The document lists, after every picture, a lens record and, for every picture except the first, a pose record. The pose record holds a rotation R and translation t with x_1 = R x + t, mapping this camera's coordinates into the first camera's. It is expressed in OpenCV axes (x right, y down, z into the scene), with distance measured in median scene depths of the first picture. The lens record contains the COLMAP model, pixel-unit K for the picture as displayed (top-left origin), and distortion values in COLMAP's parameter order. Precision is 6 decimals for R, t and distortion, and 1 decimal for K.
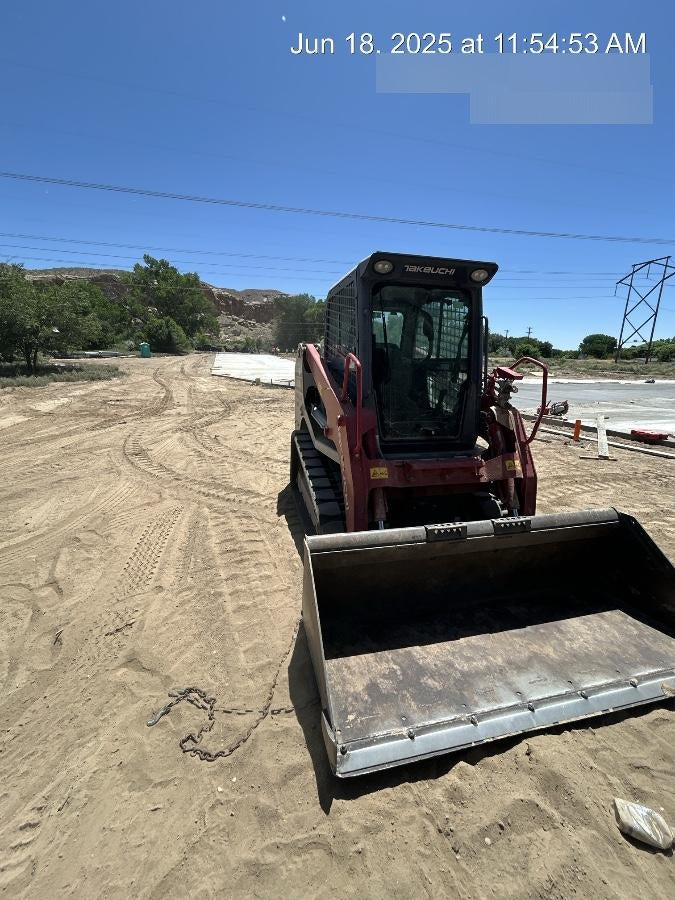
lens RADIAL K [[366.5, 0, 336.5], [0, 366.5, 451.1], [0, 0, 1]] dist [-0.003200, 0.001972]
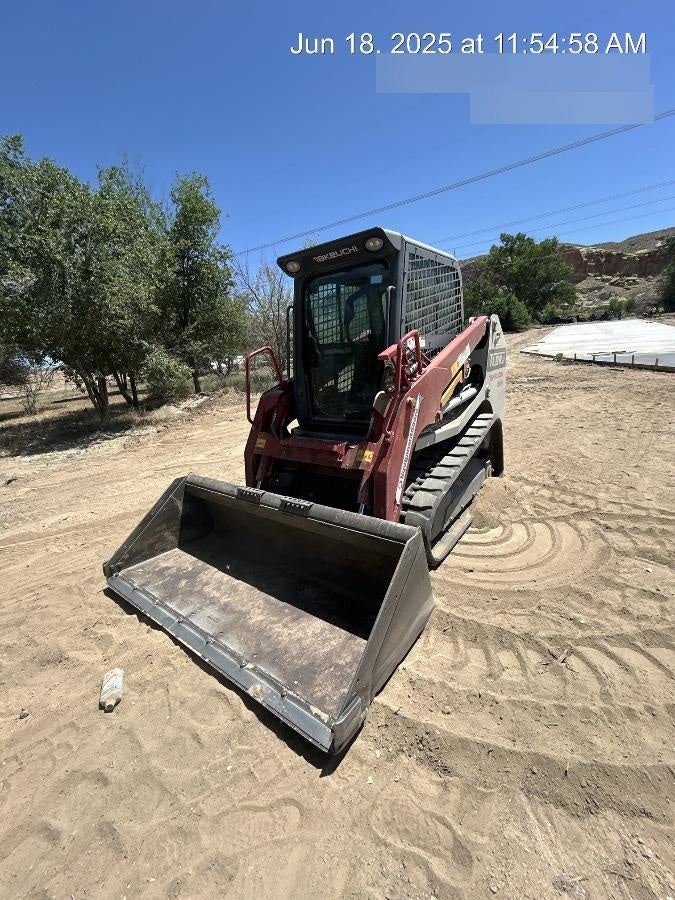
lens RADIAL K [[366.5, 0, 337.0], [0, 366.5, 452.3], [0, 0, 1]] dist [-0.003200, 0.001972]
pose [[0.628582, 0.140302, -0.764983, 1.103408], [-0.095067, 0.990079, 0.103471, -0.056404], [0.771911, 0.007685, 0.635684, 0.359881]]
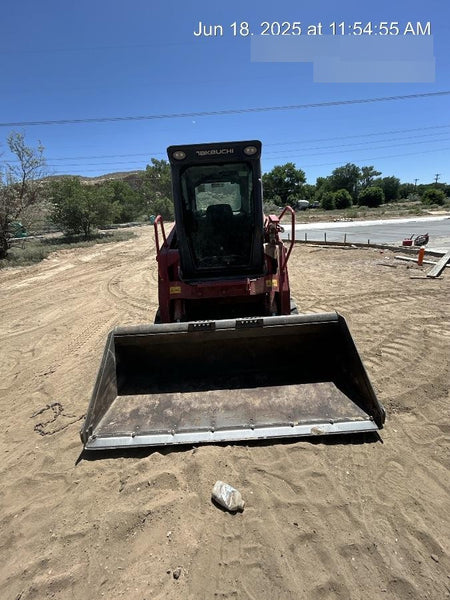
lens RADIAL K [[244.4, 0, 226.0], [0, 244.4, 300.9], [0, 0, 1]] dist [-0.003200, 0.001972]
pose [[0.973418, -0.010341, -0.228801, 0.513218], [0.029443, 0.996341, 0.080233, 0.025213], [0.227134, -0.084837, 0.970161, 0.004200]]
